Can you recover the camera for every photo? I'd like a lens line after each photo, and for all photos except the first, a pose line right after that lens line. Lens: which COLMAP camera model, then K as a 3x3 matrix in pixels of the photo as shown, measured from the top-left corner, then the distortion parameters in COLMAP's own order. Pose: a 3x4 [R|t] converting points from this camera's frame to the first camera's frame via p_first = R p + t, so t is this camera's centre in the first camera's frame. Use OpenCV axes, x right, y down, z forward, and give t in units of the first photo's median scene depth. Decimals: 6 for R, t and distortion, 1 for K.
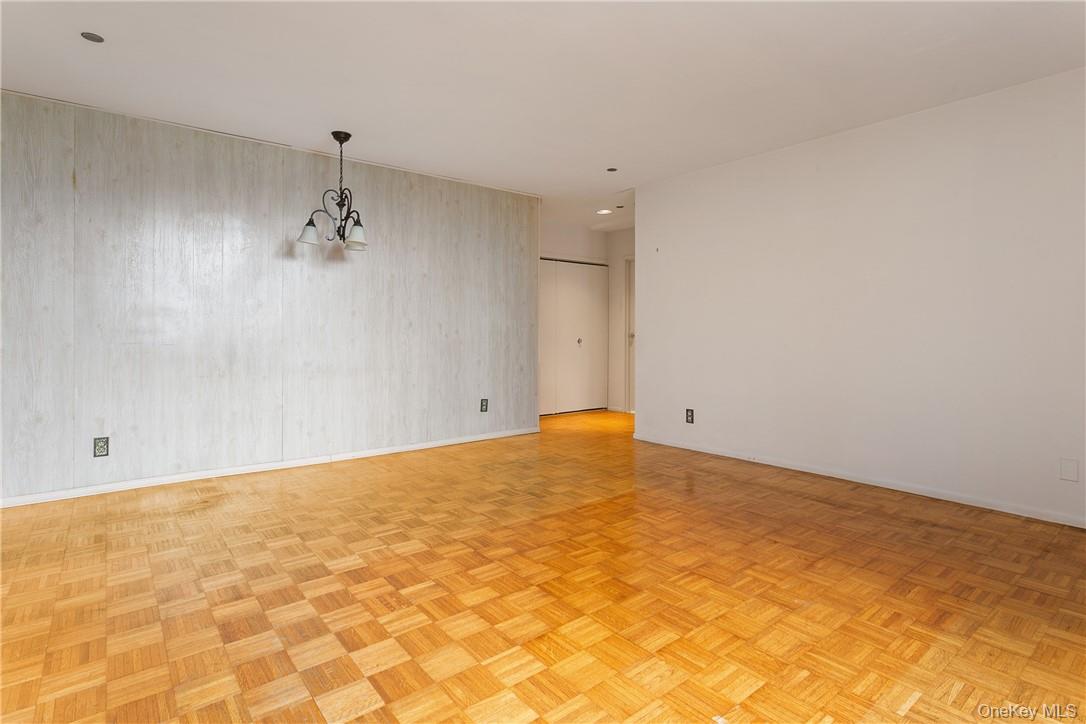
lens RADIAL K [[553.0, 0, 541.6], [0, 553.0, 334.4], [0, 0, 1]] dist [-0.010264, 0.000234]
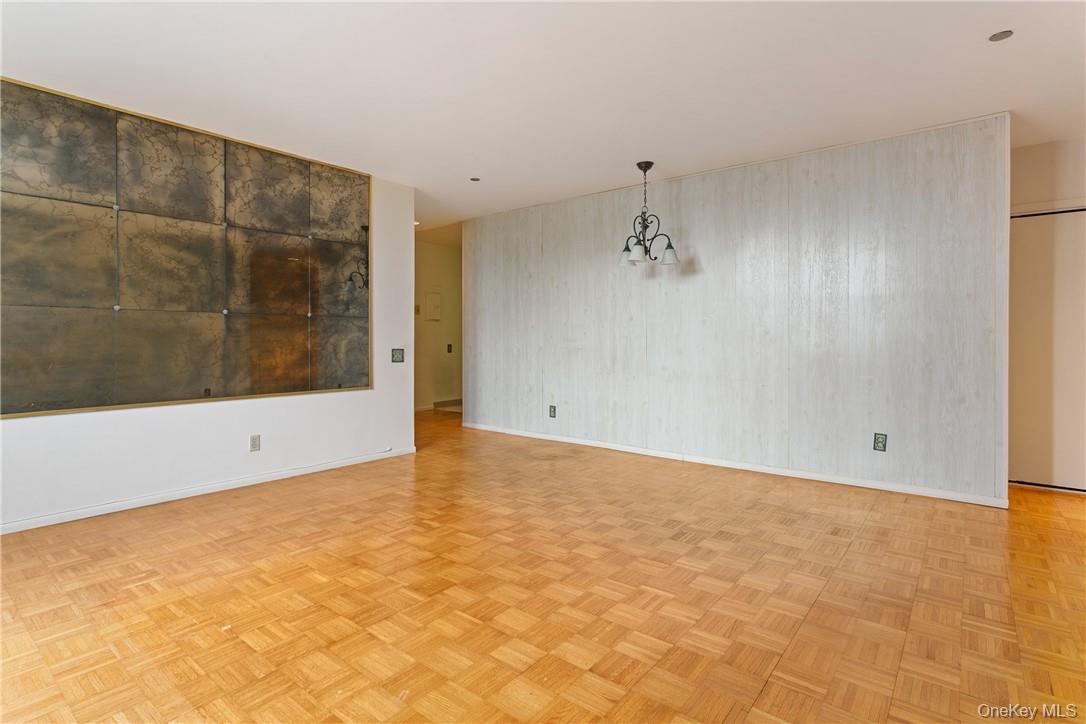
lens RADIAL K [[553.0, 0, 541.6], [0, 553.0, 334.4], [0, 0, 1]] dist [-0.010264, 0.000234]
pose [[0.198663, -0.010157, -0.980015, 0.911893], [-0.004243, 0.999928, -0.011223, -0.003844], [0.980059, 0.006388, 0.198606, 0.748645]]
